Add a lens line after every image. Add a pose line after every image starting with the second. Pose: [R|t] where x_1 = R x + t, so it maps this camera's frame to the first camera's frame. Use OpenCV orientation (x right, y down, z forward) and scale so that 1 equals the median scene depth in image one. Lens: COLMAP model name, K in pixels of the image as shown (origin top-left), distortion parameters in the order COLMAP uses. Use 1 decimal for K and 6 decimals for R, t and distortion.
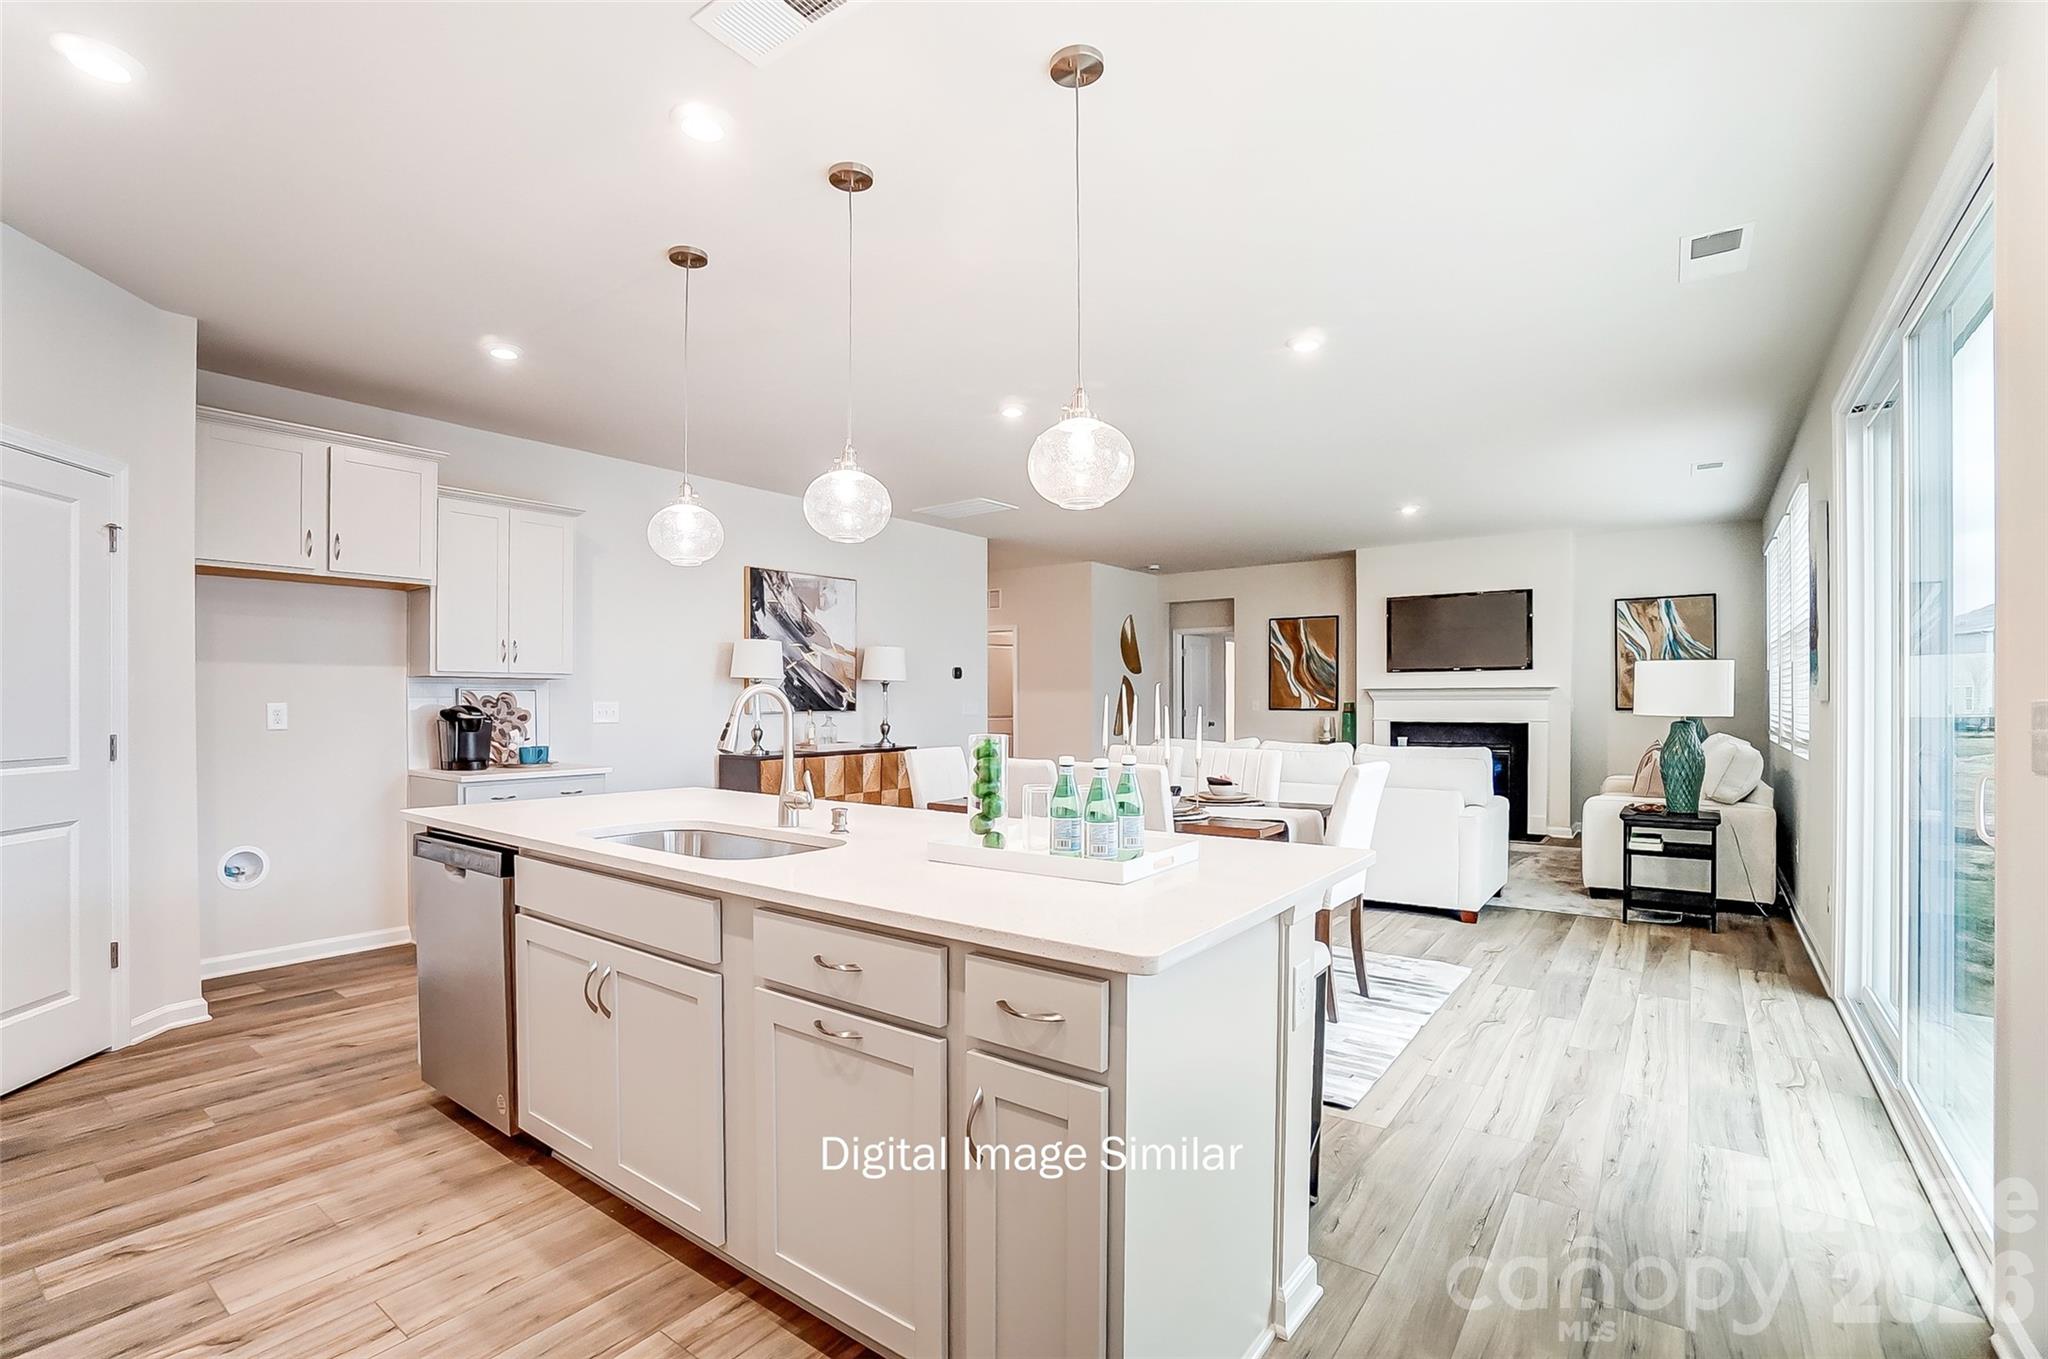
lens RADIAL K [[917.1, 0, 974.7], [0, 917.1, 702.5], [0, 0, 1]] dist [-0.033196, 0.004959]
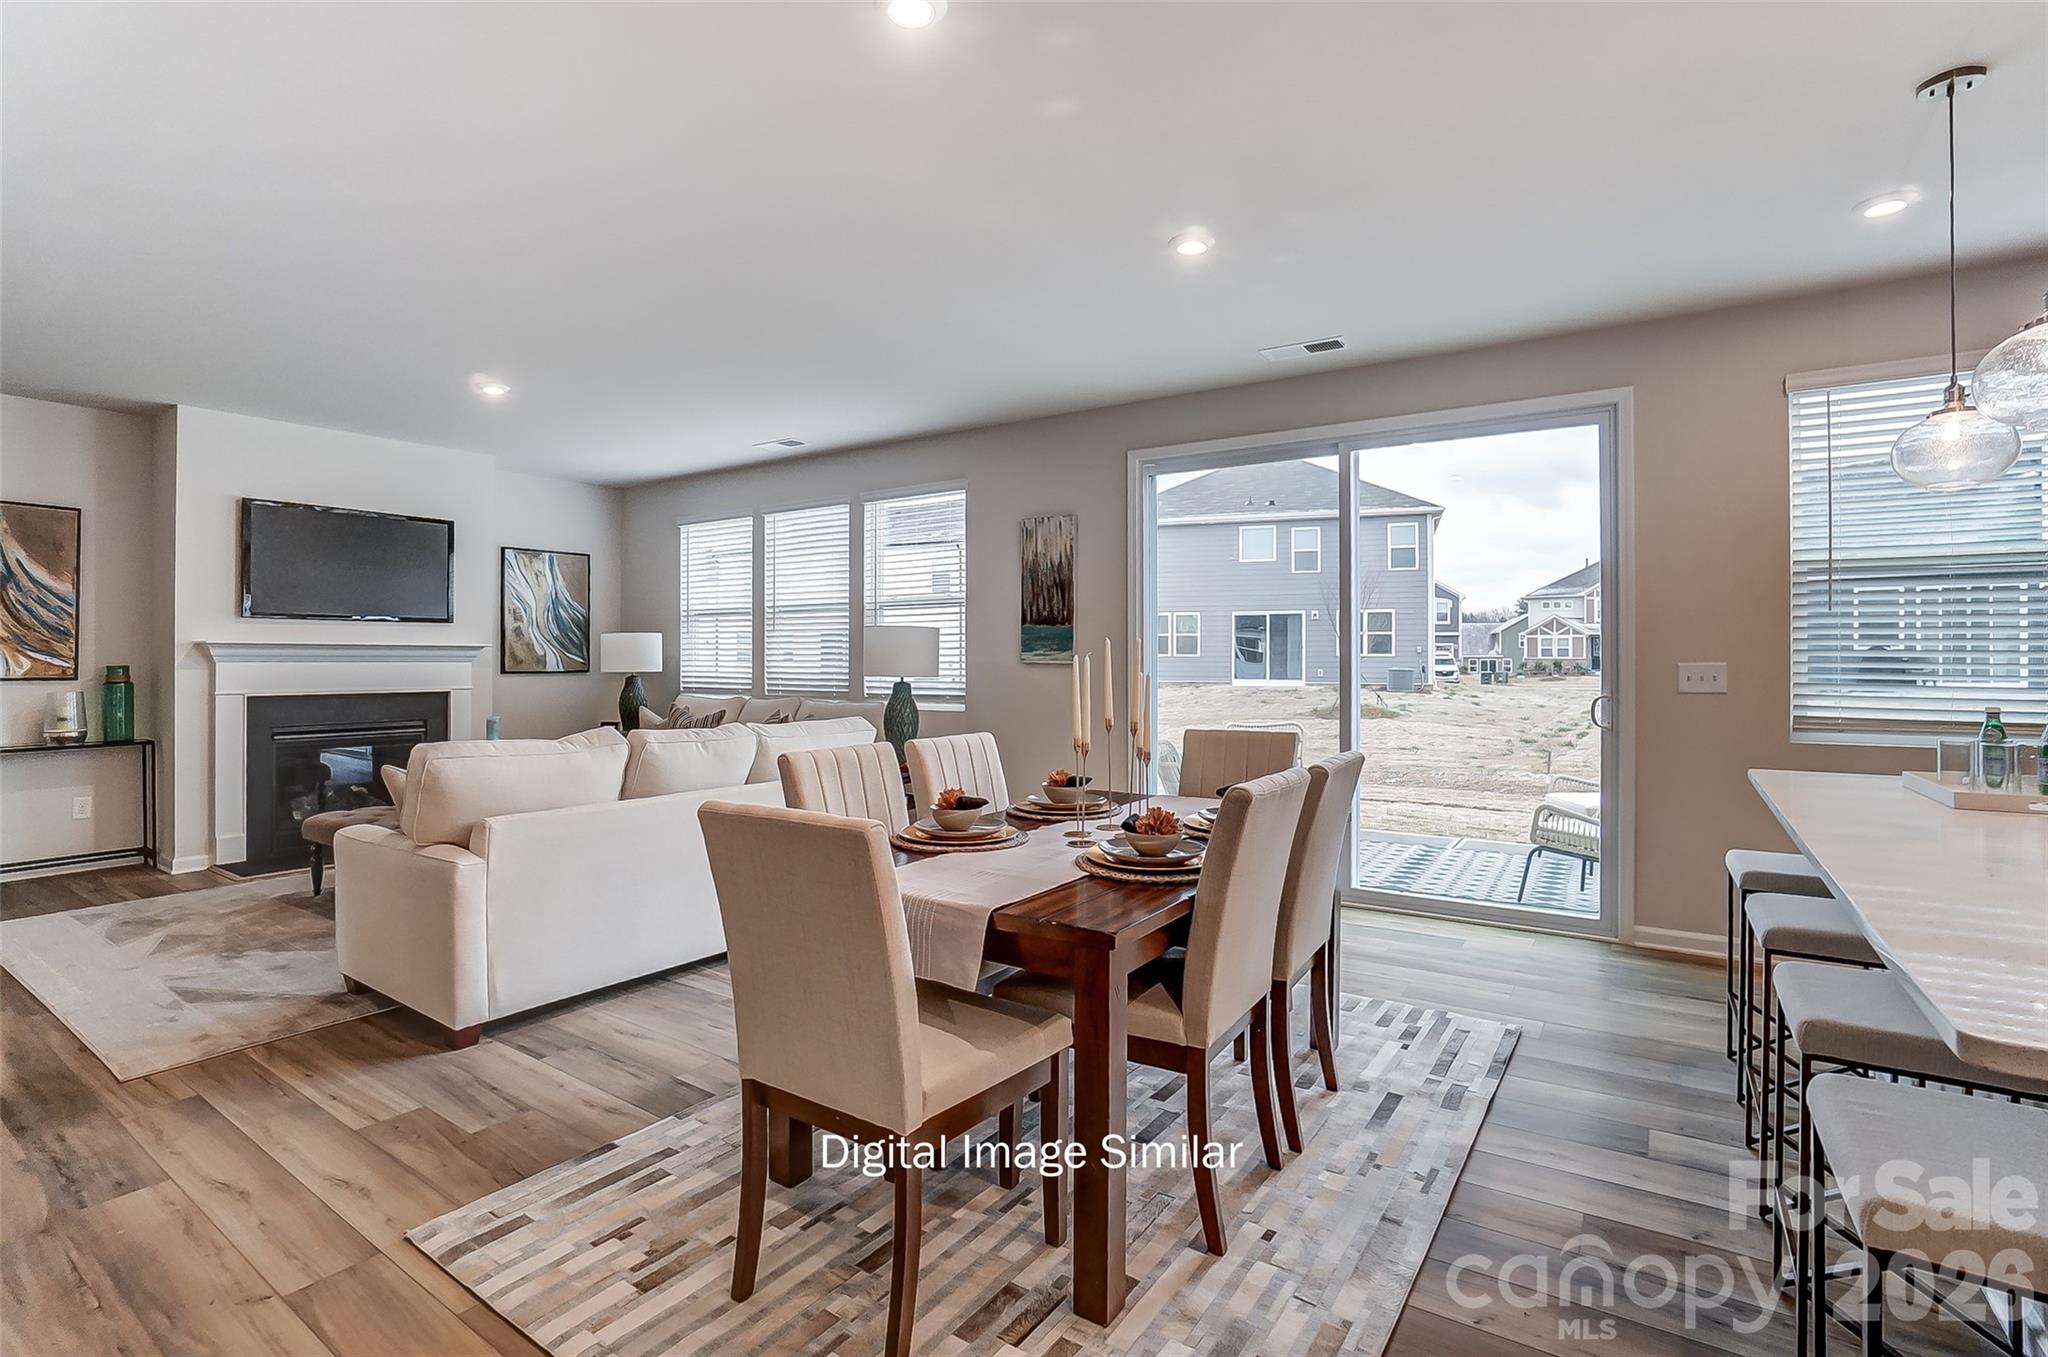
lens RADIAL K [[983.5, 0, 1005.3], [0, 983.5, 654.2], [0, 0, 1]] dist [-0.027009, 0.008707]
pose [[-0.058230, 0.006964, 0.998279, -0.259253], [-0.001634, 0.999974, -0.007071, -0.004402], [-0.998302, -0.002043, -0.058217, 0.567332]]
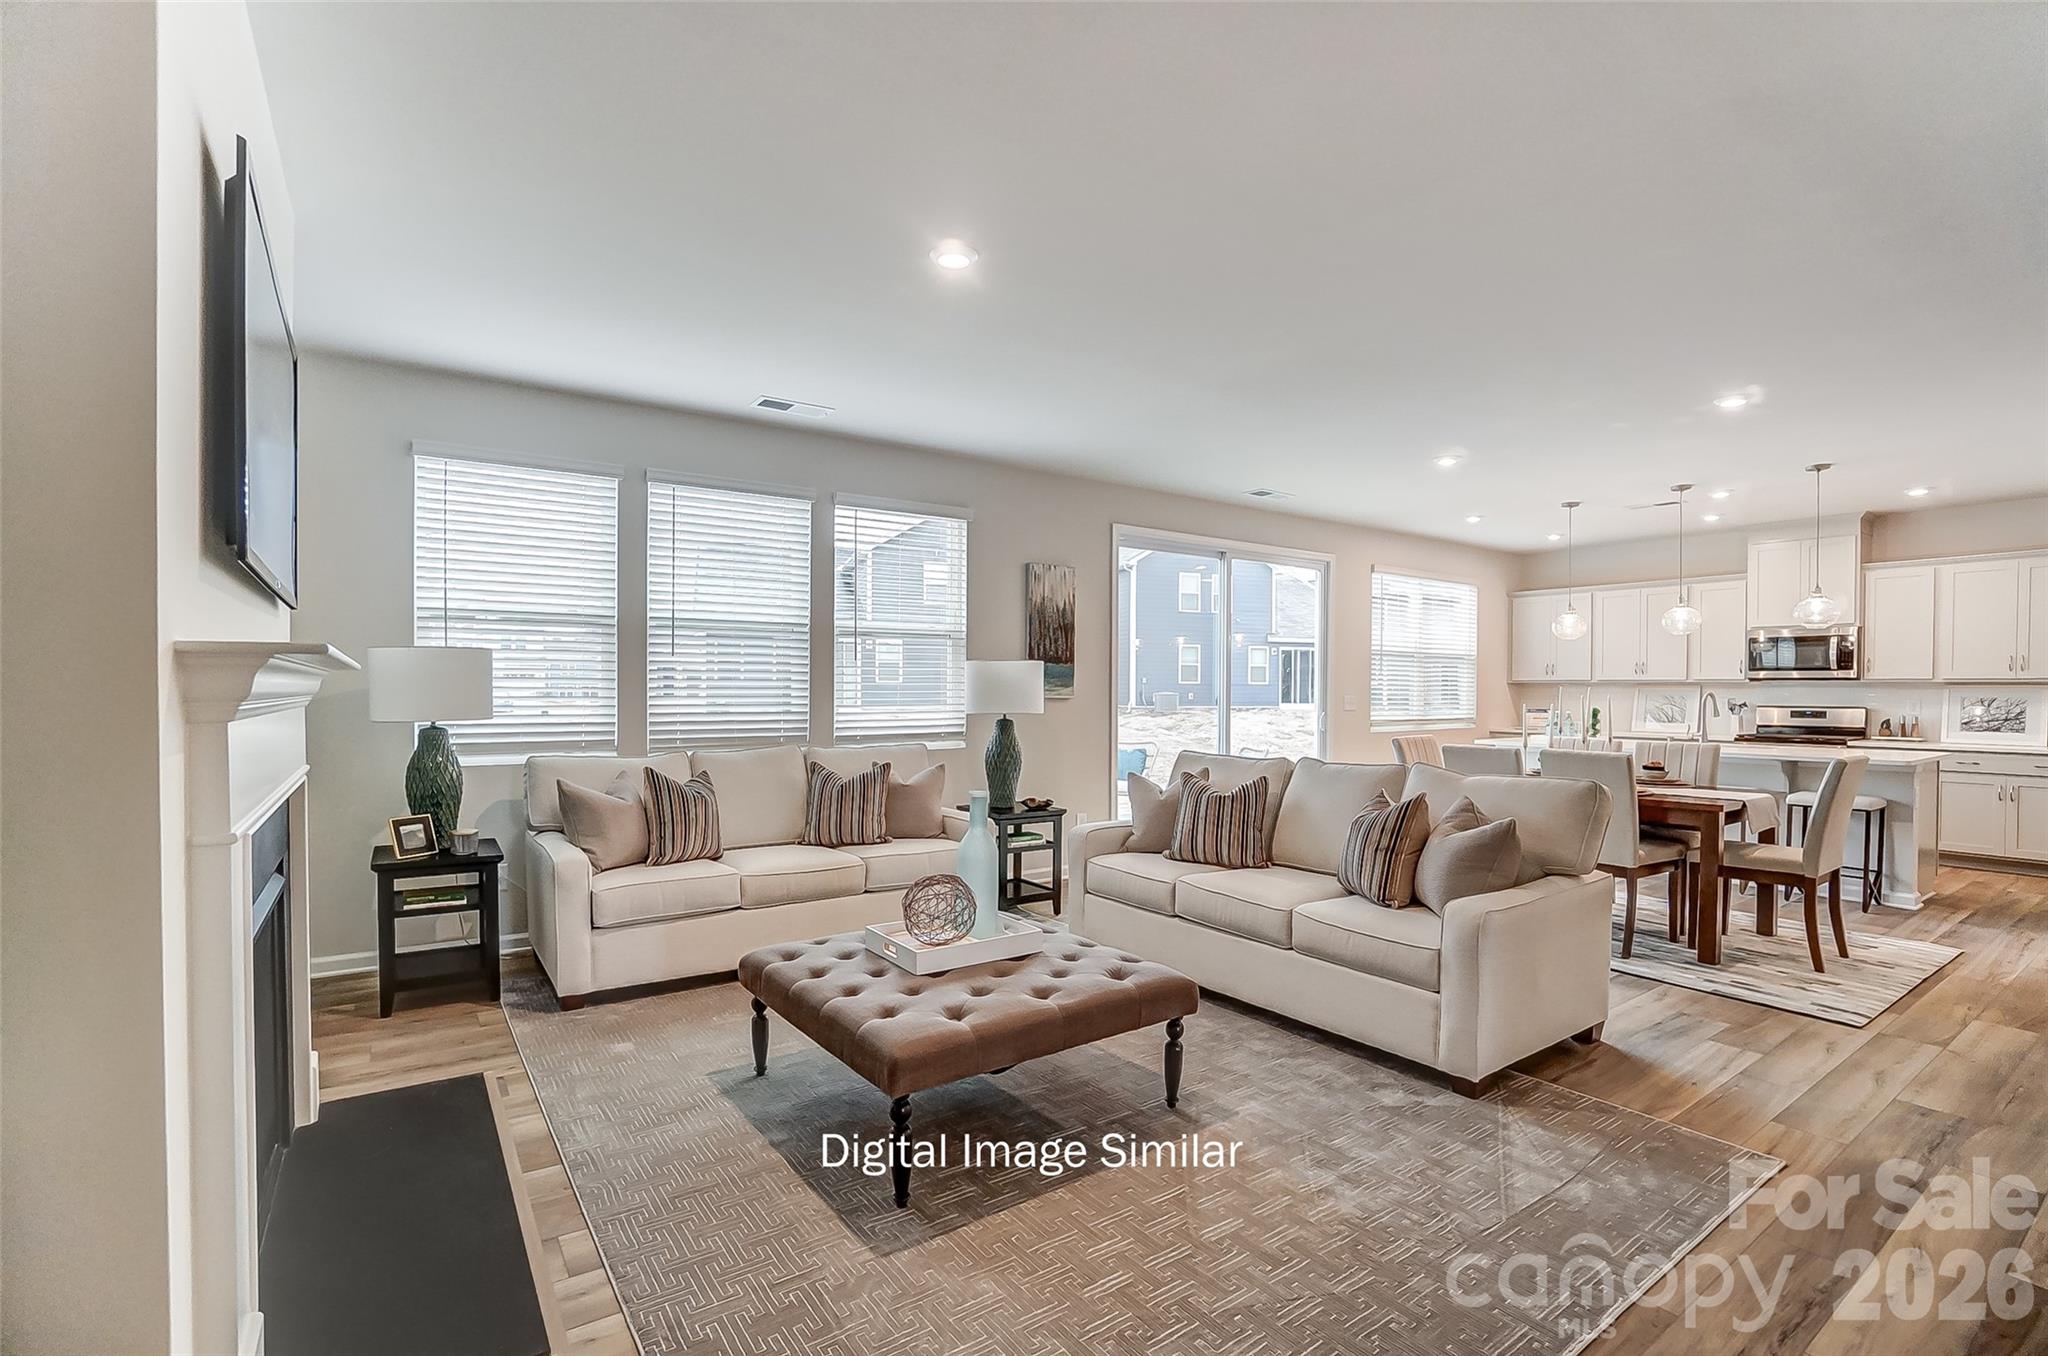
lens RADIAL K [[917.1, 0, 1019.3], [0, 917.1, 713.3], [0, 0, 1]] dist [-0.033196, 0.004959]
pose [[-0.963038, -0.005787, 0.269302, 0.284617], [0.000989, 0.999686, 0.025019, -0.008911], [-0.269363, 0.024361, -0.962731, 1.225919]]
